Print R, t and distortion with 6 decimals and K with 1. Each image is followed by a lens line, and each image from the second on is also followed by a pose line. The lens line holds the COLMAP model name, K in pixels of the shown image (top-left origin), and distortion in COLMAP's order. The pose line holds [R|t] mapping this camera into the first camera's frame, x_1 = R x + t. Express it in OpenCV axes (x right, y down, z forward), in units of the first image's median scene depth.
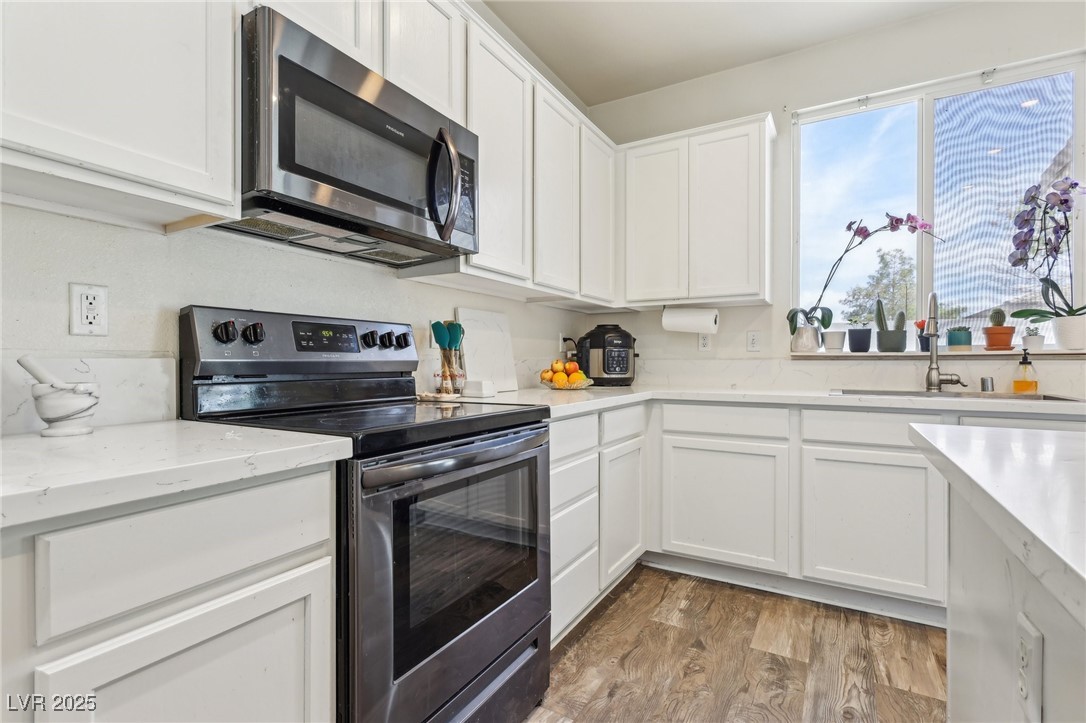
lens RADIAL K [[514.5, 0, 539.6], [0, 514.5, 366.6], [0, 0, 1]] dist [0.000659, 0.000985]
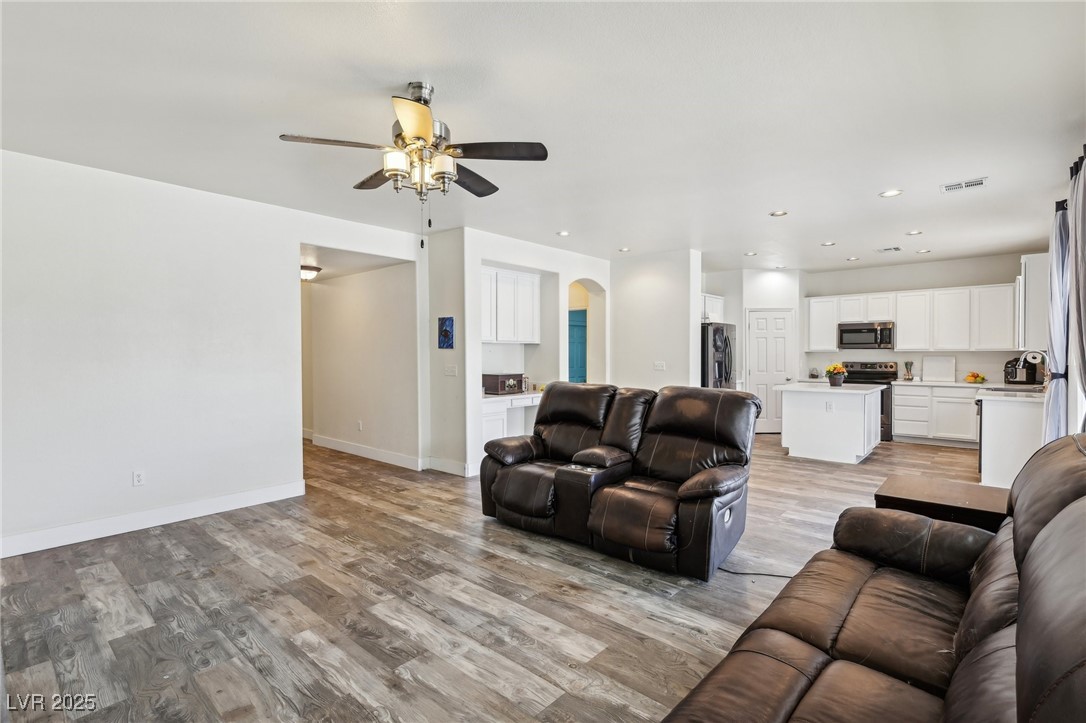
lens RADIAL K [[514.5, 0, 545.0], [0, 514.5, 357.9], [0, 0, 1]] dist [0.000659, 0.000985]
pose [[-0.201979, 0.008608, -0.979352, 3.723589], [-0.006991, 0.999923, 0.010231, -0.116738], [0.979365, 0.008913, -0.201903, -0.845777]]
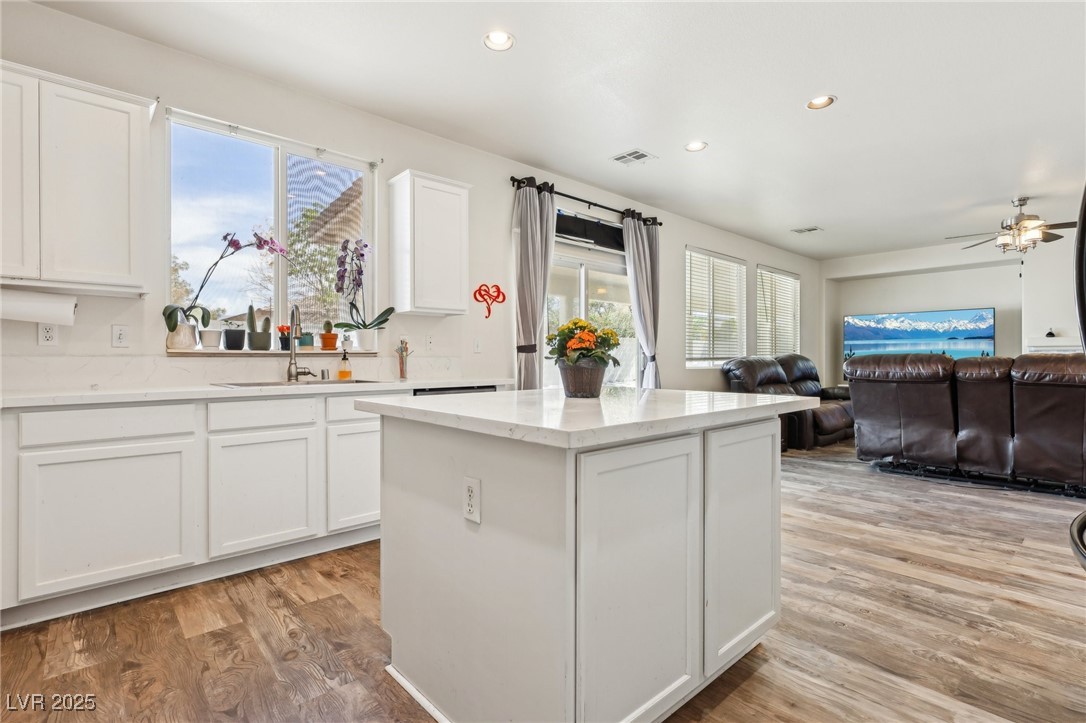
lens RADIAL K [[514.5, 0, 541.1], [0, 514.5, 367.6], [0, 0, 1]] dist [0.000659, 0.000985]
pose [[0.305619, -0.019214, 0.951960, -0.285954], [0.010368, 0.999804, 0.016851, -0.001388], [-0.952097, 0.004720, 0.305759, 0.012908]]
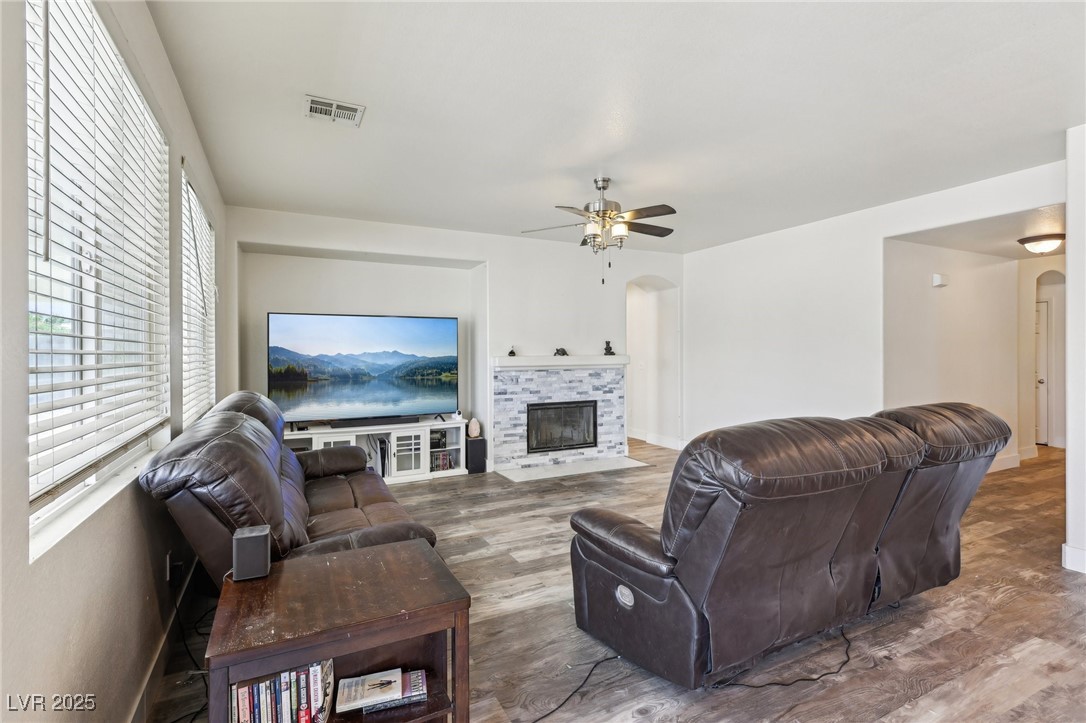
lens RADIAL K [[514.5, 0, 542.5], [0, 514.5, 354.0], [0, 0, 1]] dist [0.000659, 0.000985]
pose [[-0.834089, 0.002148, 0.551625, 1.839501], [0.010496, 0.999873, 0.011978, -0.135112], [-0.551529, 0.015781, -0.834006, 0.239054]]
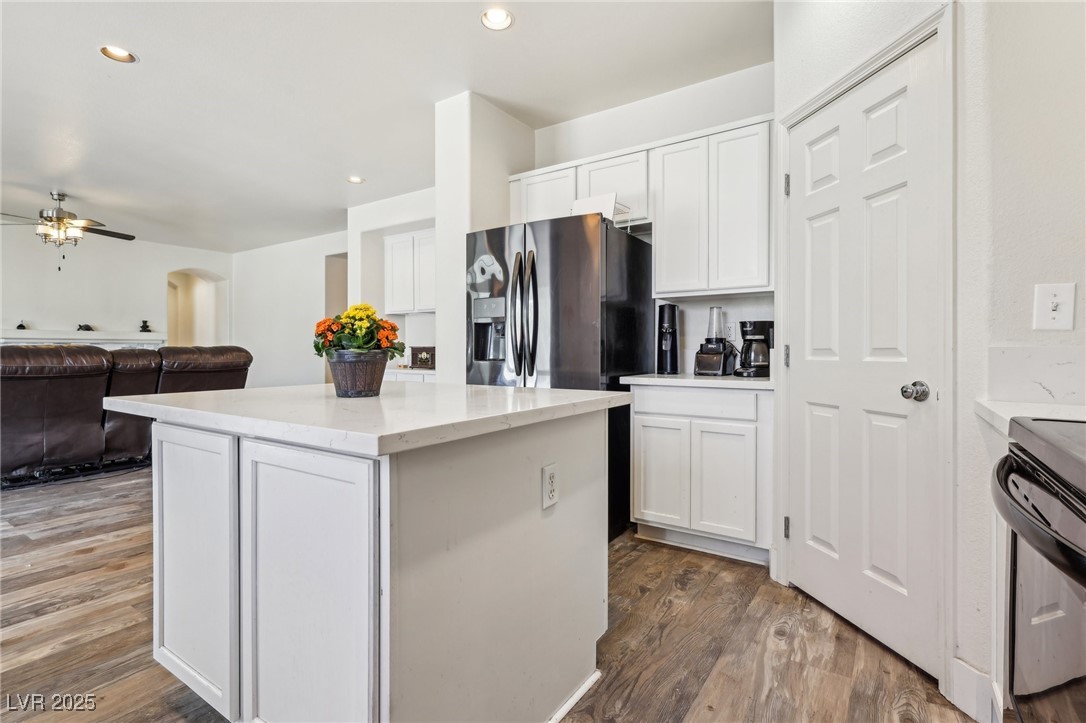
lens RADIAL K [[514.5, 0, 545.4], [0, 514.5, 355.4], [0, 0, 1]] dist [0.000659, 0.000985]
pose [[-0.997836, -0.000313, 0.065756, 0.228157], [0.001168, 0.999747, 0.022482, -0.009602], [-0.065746, 0.022510, -0.997582, 0.898532]]
